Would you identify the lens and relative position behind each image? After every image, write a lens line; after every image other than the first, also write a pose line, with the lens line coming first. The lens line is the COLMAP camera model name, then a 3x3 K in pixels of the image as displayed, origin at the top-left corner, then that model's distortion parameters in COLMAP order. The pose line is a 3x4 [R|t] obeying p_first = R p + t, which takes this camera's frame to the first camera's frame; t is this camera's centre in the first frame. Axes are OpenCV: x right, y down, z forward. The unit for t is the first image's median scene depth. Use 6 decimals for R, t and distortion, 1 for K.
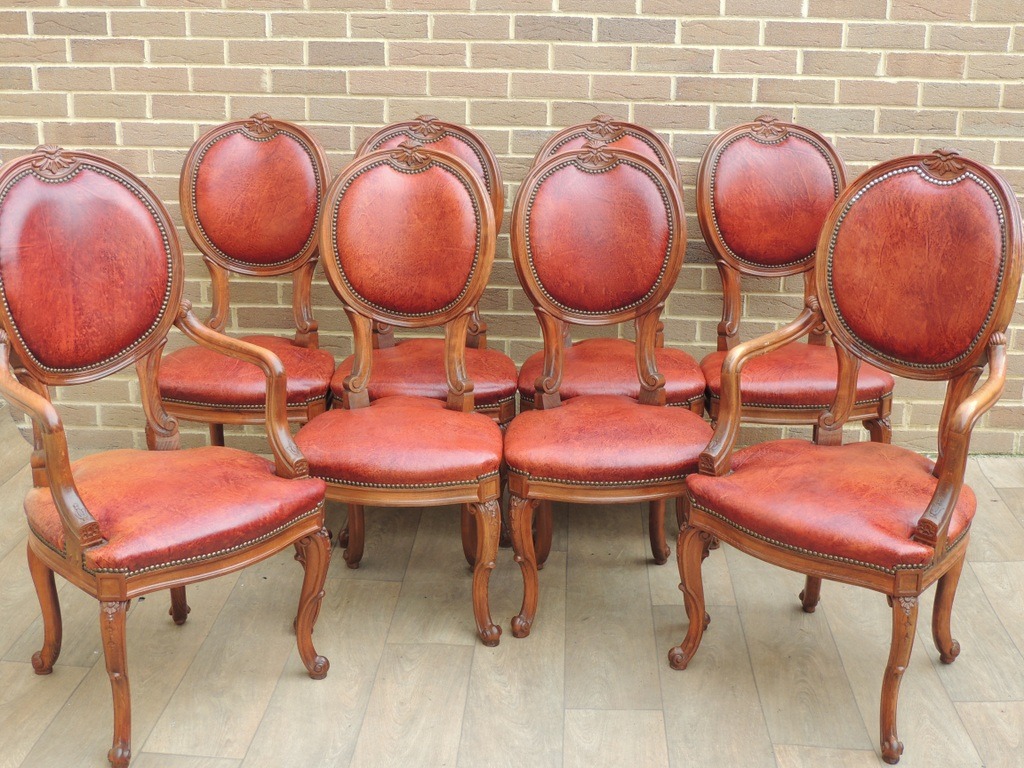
lens RADIAL K [[1295.5, 0, 516.2], [0, 1295.5, 398.3], [0, 0, 1]] dist [-0.066625, 0.000000]
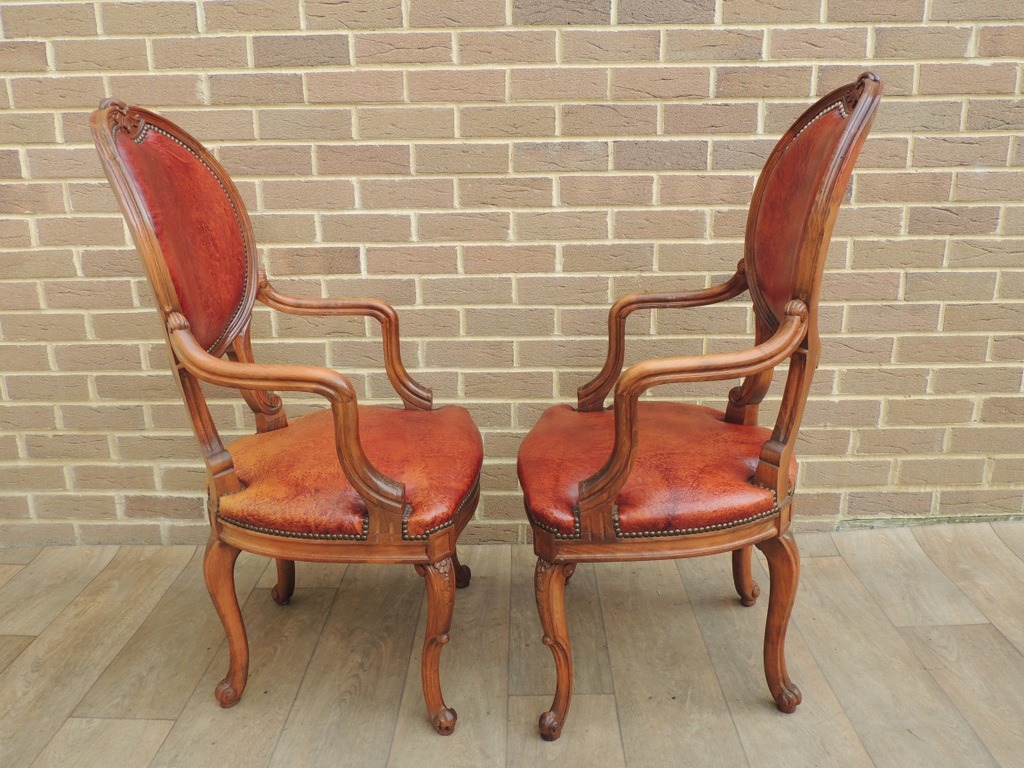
lens RADIAL K [[818.0, 0, 511.8], [0, 818.0, 384.2], [0, 0, 1]] dist [-0.018598, -0.000085]
pose [[0.999024, -0.036253, 0.025228, -0.022439], [0.037241, 0.998511, -0.039858, -0.037815], [-0.023745, 0.040759, 0.998887, 0.507000]]
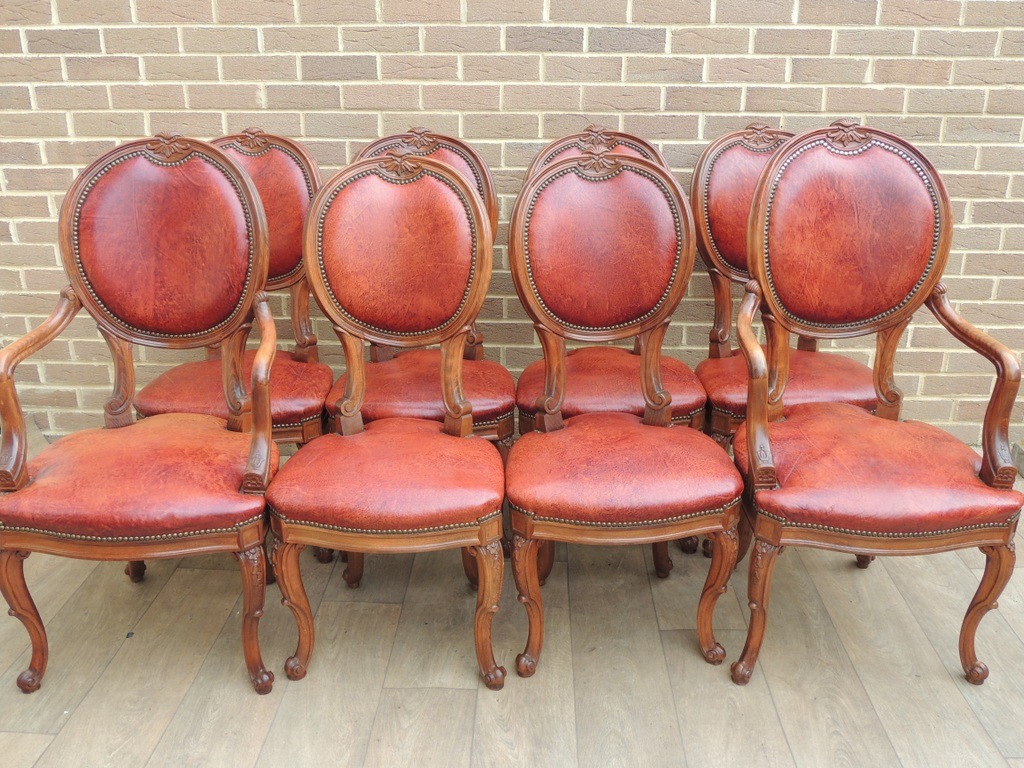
lens RADIAL K [[885.7, 0, 512.3], [0, 885.7, 388.1], [0, 0, 1]] dist [-0.027070, -0.010279]
pose [[0.999777, -0.017096, 0.012413, -0.009218], [0.016584, 0.999054, 0.040191, -0.042873], [-0.013089, -0.039976, 0.999115, 0.300413]]
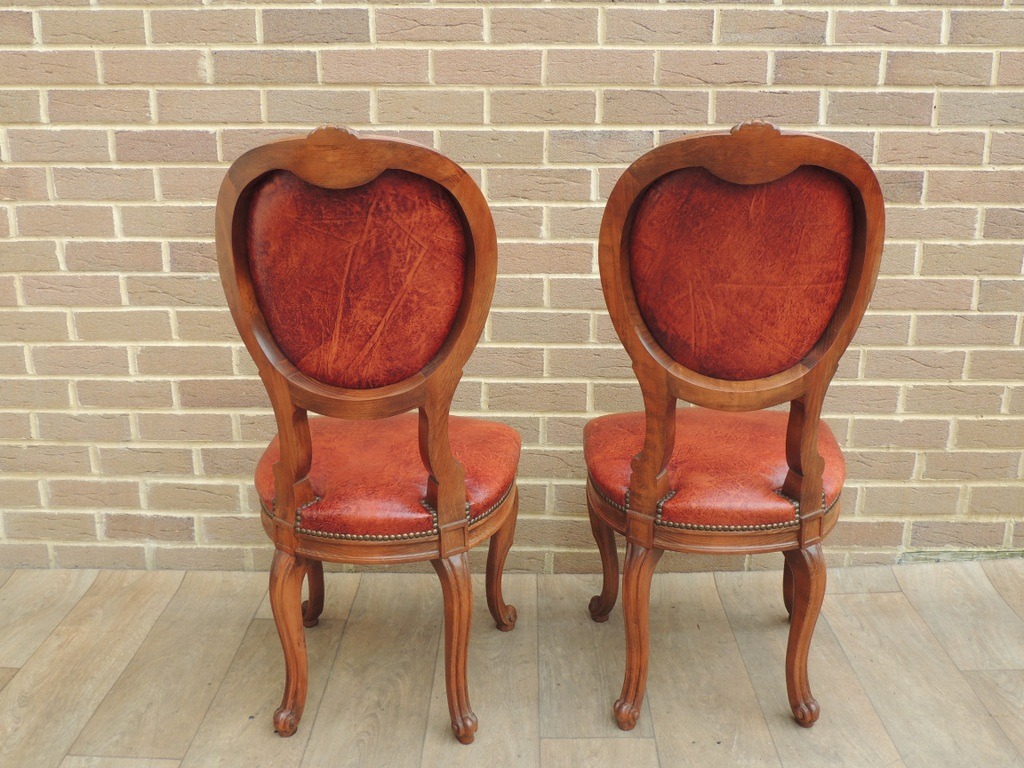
lens RADIAL K [[992.3, 0, 513.0], [0, 992.3, 388.3], [0, 0, 1]] dist [-0.024989, 0.000000]
pose [[0.999377, -0.022397, 0.027285, -0.042085], [0.023176, 0.999323, -0.028566, -0.048259], [-0.026627, 0.029180, 0.999219, 0.456404]]
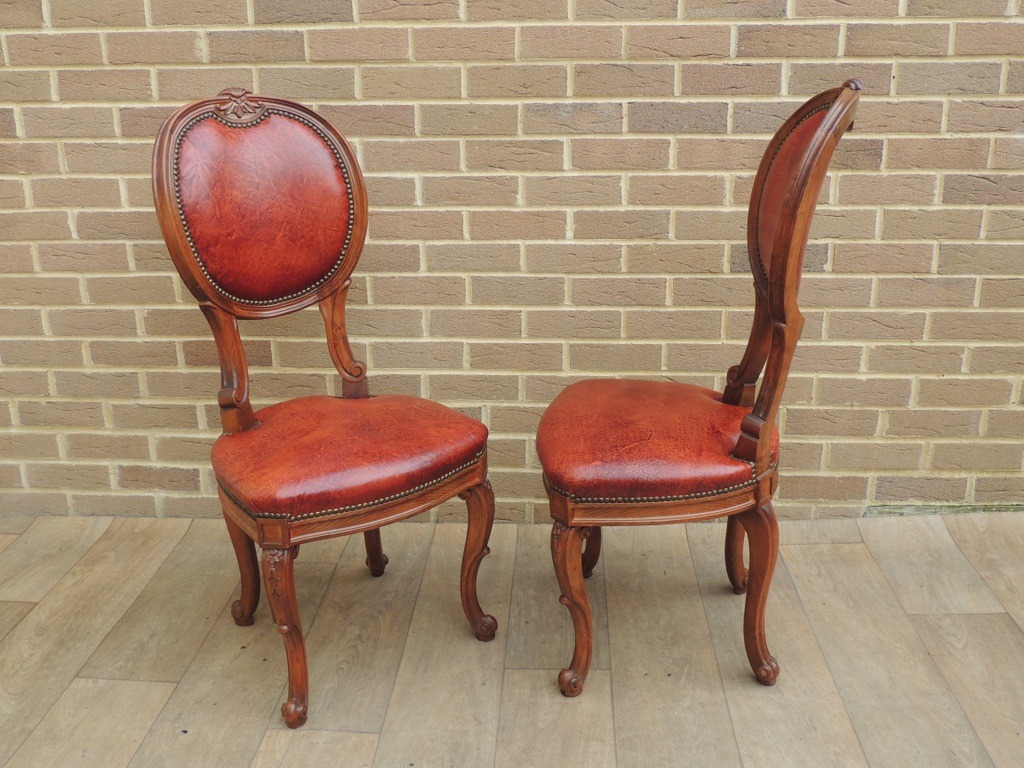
lens RADIAL K [[992.3, 0, 511.6], [0, 992.3, 389.1], [0, 0, 1]] dist [-0.024989, 0.000000]
pose [[0.999668, -0.021316, -0.014481, -0.004573], [0.021336, 0.999772, 0.001190, -0.039613], [0.014452, -0.001498, 0.999894, 0.418878]]
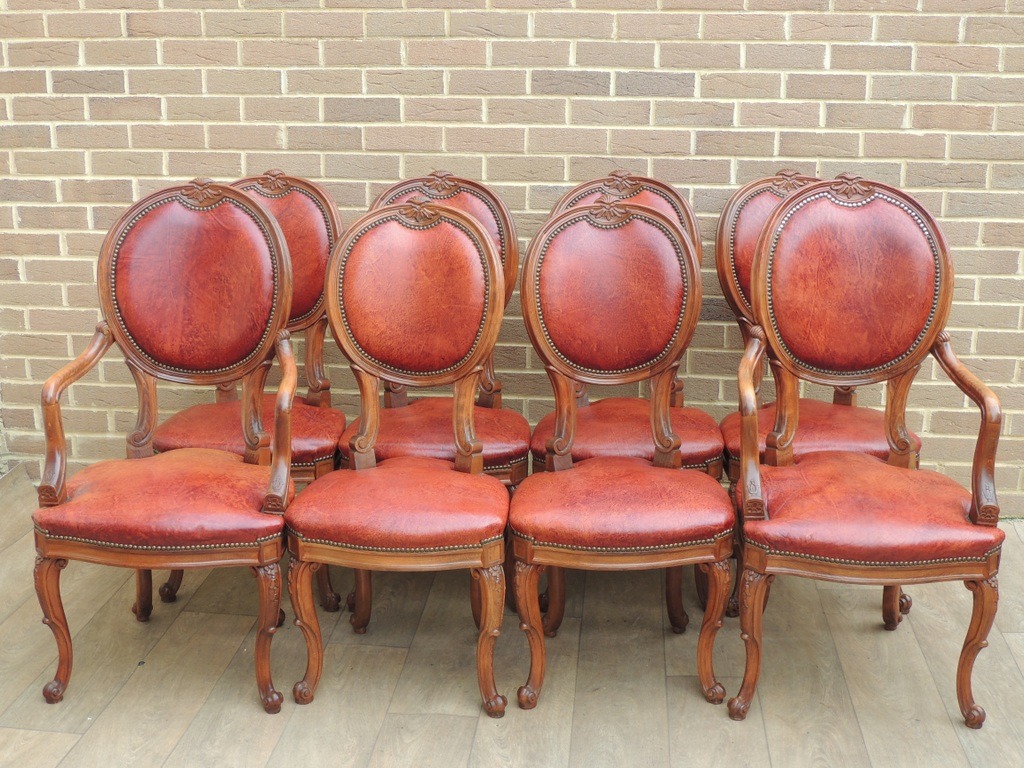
lens RADIAL K [[1295.5, 0, 511.5], [0, 1295.5, 388.6], [0, 0, 1]] dist [-0.066625, 0.000000]
pose [[0.999000, 0.001851, -0.044669, 0.028220], [-0.004106, 0.998719, -0.050443, -0.003561], [0.044518, 0.050576, 0.997728, 0.024434]]
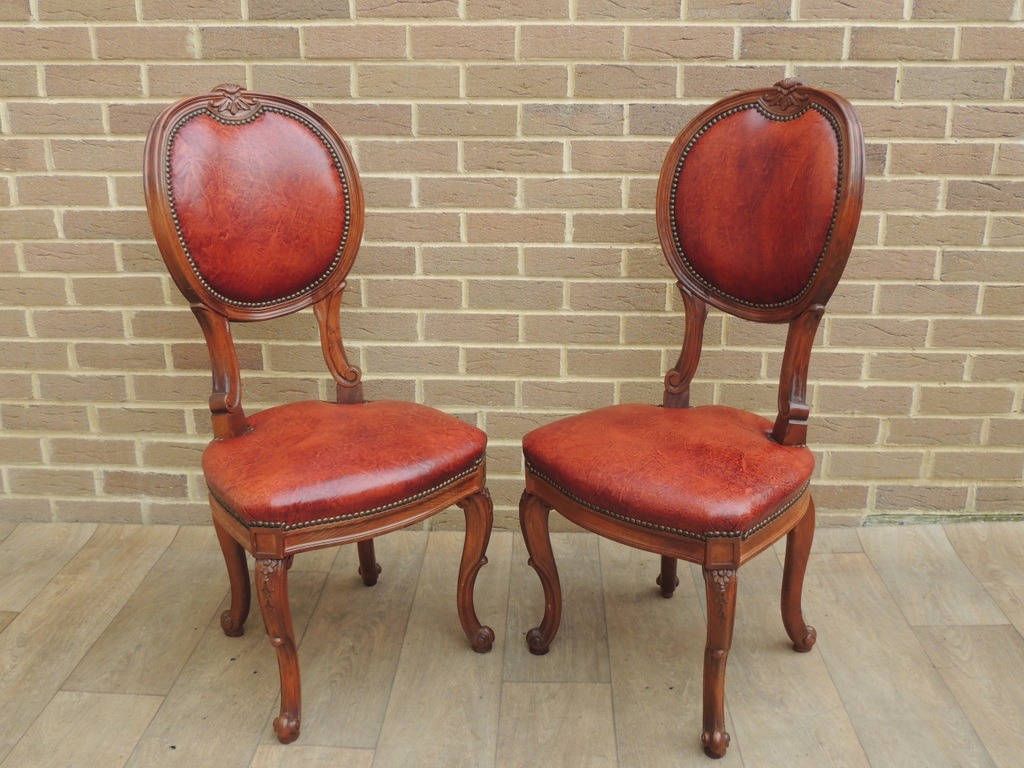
lens RADIAL K [[992.3, 0, 512.1], [0, 992.3, 388.0], [0, 0, 1]] dist [-0.024989, 0.000000]
pose [[0.999871, -0.015736, 0.003276, -0.013434], [0.015751, 0.999866, -0.004536, -0.040260], [-0.003205, 0.004587, 0.999984, 0.430991]]
